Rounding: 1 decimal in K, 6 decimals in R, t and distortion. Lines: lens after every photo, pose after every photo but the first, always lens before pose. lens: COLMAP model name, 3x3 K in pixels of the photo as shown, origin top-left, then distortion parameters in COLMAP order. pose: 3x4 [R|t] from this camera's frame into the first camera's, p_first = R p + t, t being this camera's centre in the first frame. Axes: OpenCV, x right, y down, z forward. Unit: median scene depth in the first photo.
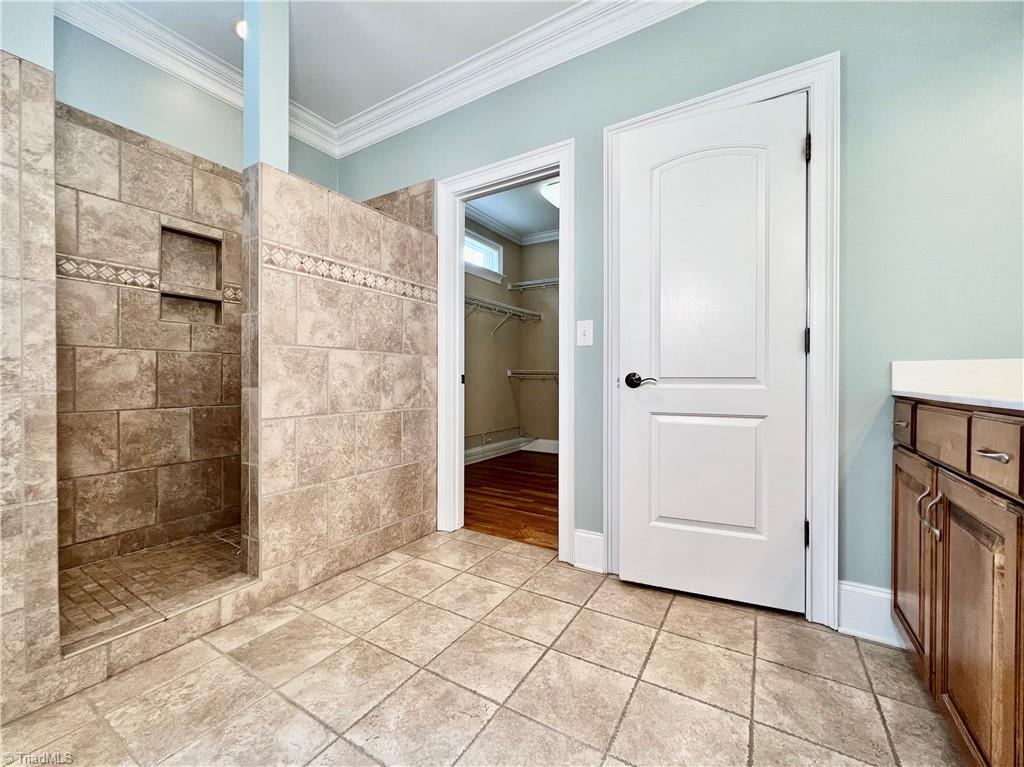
lens RADIAL K [[416.4, 0, 511.2], [0, 416.4, 381.2], [0, 0, 1]] dist [-0.000558, 0.000373]
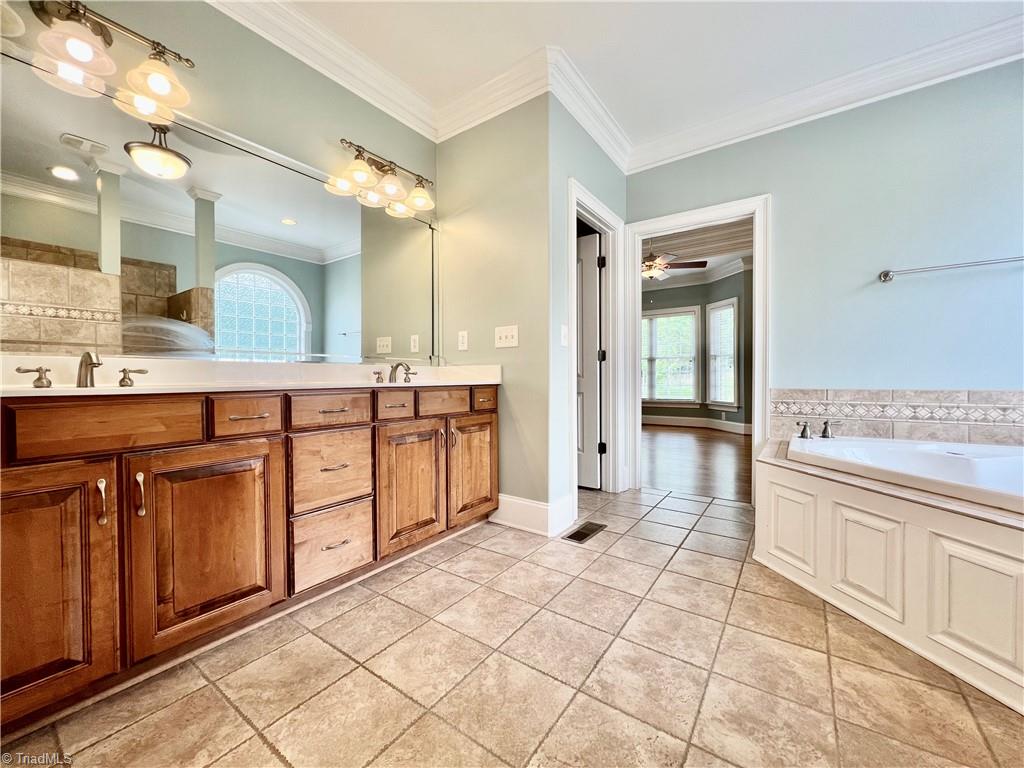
lens RADIAL K [[404.5, 0, 514.7], [0, 404.5, 380.7], [0, 0, 1]] dist [0.002797, 0.000173]
pose [[-0.998347, 0.002880, 0.057405, -0.047783], [0.003889, 0.999840, 0.017467, -0.002738], [-0.057346, 0.017662, -0.998198, 1.463110]]
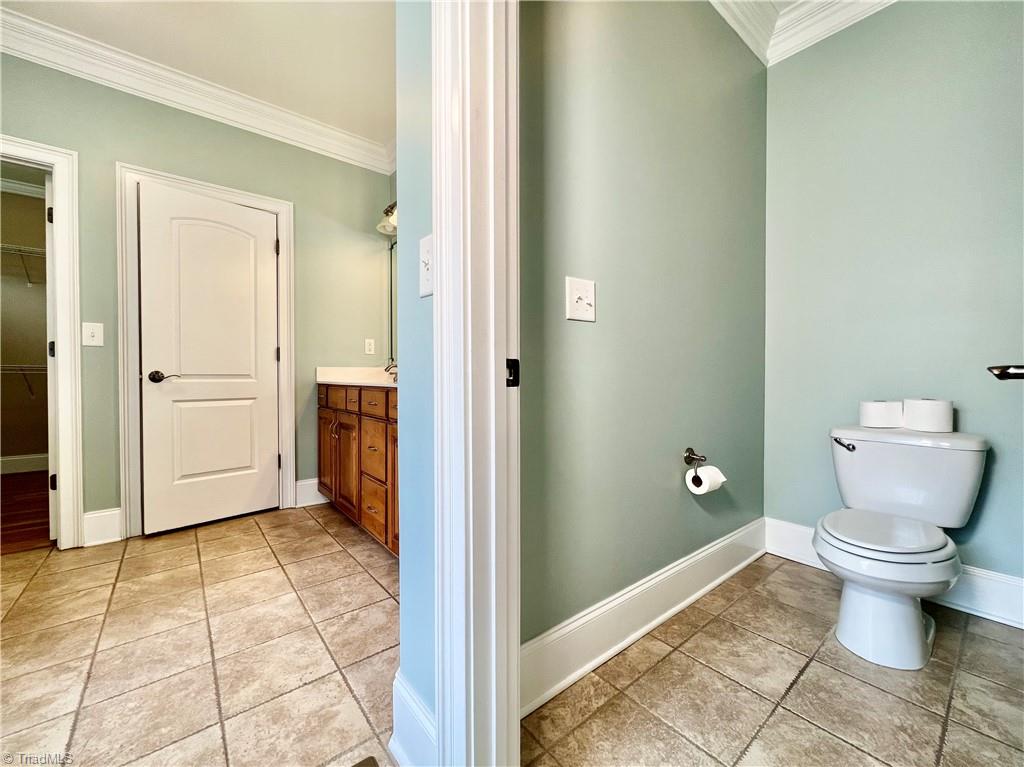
lens RADIAL K [[416.4, 0, 510.9], [0, 416.4, 379.8], [0, 0, 1]] dist [-0.000558, 0.000373]
pose [[0.329045, -0.007561, 0.944284, -0.717278], [0.007407, 0.999958, 0.005426, 0.011489], [-0.944285, 0.005209, 0.329087, -0.587543]]
